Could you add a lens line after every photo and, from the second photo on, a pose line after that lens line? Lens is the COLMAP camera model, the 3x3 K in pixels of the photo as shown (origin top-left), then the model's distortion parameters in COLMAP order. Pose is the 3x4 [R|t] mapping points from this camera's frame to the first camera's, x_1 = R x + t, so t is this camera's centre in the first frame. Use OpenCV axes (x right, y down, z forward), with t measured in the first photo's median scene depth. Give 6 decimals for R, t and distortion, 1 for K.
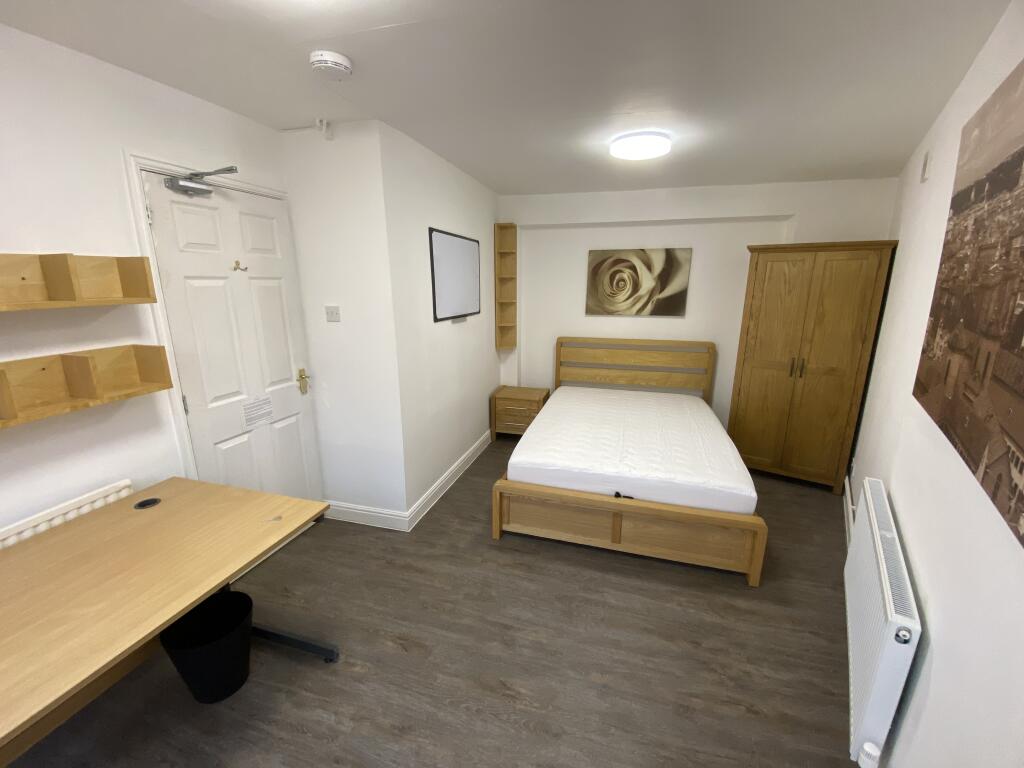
lens RADIAL K [[422.0, 0, 513.3], [0, 422.0, 378.4], [0, 0, 1]] dist [0.017086, -0.003060]
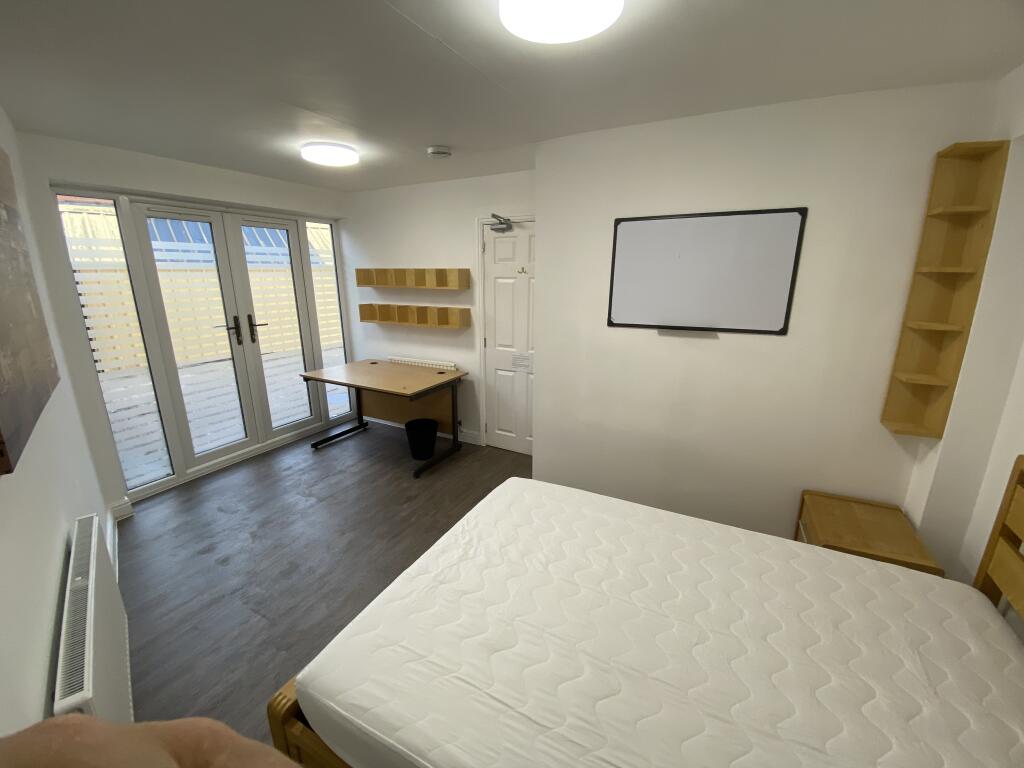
lens RADIAL K [[422.0, 0, 517.2], [0, 422.0, 383.9], [0, 0, 1]] dist [0.017086, -0.003060]
pose [[-0.177125, 0.237796, -0.955029, 1.065100], [-0.226419, 0.934498, 0.274677, -0.317194], [0.957790, 0.264889, -0.111682, 1.364588]]
